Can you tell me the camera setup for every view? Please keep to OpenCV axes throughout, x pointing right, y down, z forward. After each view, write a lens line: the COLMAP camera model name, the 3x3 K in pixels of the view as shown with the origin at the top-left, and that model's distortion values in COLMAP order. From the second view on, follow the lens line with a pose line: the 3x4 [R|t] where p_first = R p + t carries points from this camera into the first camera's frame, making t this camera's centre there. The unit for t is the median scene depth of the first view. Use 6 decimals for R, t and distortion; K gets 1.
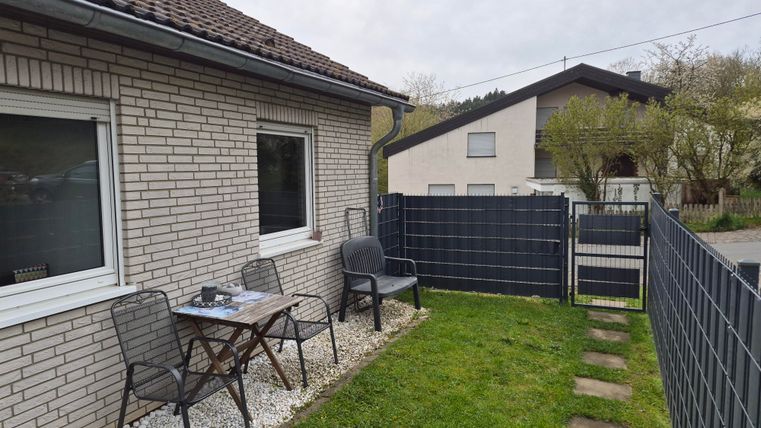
lens RADIAL K [[522.7, 0, 381.1], [0, 522.7, 228.2], [0, 0, 1]] dist [0.073278, -0.001447]
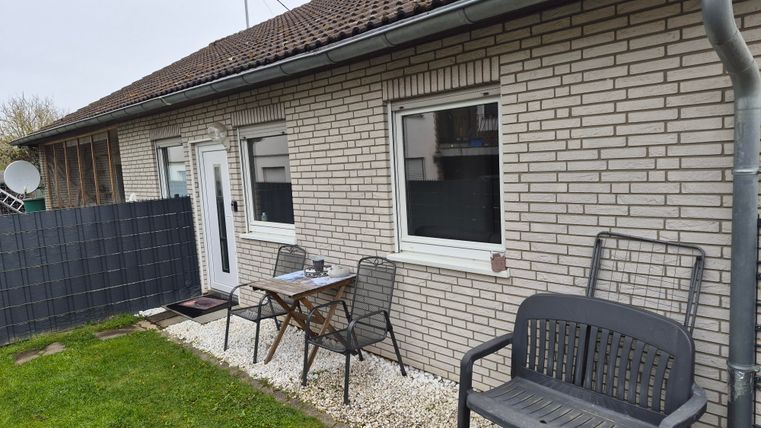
lens RADIAL K [[522.7, 0, 381.1], [0, 522.7, 228.2], [0, 0, 1]] dist [0.073278, -0.001447]
pose [[-0.395193, 0.159071, -0.904720, 0.631715], [-0.041421, 0.980805, 0.190542, -0.178486], [0.917664, 0.112775, -0.381019, 1.440045]]
